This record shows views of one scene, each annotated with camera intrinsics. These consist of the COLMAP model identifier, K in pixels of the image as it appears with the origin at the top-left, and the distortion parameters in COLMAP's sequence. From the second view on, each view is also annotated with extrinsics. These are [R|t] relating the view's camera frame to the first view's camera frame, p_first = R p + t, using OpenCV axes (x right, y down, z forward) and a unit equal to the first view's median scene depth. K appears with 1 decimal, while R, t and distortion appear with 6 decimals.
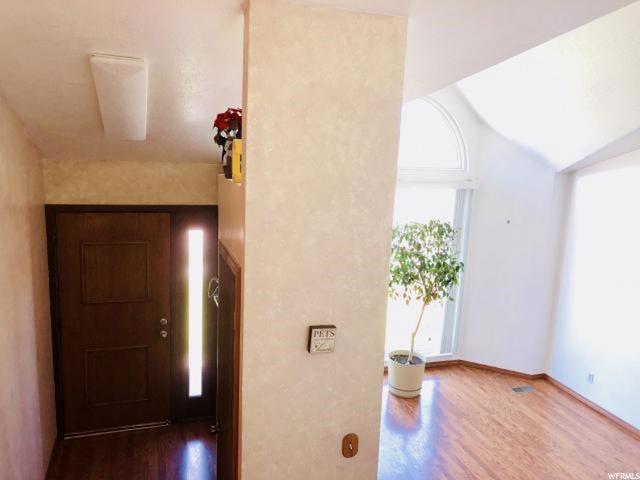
lens RADIAL K [[524.3, 0, 318.6], [0, 524.3, 231.7], [0, 0, 1]] dist [0.029630, -0.023147]
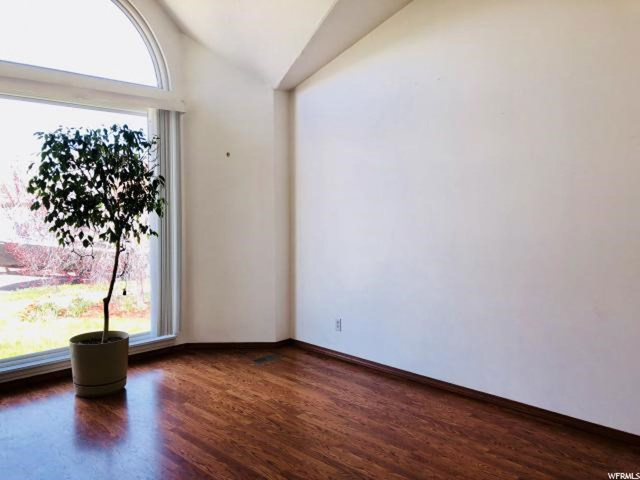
lens RADIAL K [[524.3, 0, 318.6], [0, 524.3, 231.7], [0, 0, 1]] dist [0.029630, -0.023147]
pose [[0.890731, -0.066357, 0.449661, 0.133861], [0.116021, 0.989708, -0.083773, 0.211064], [-0.439474, 0.126789, 0.889262, 0.279029]]
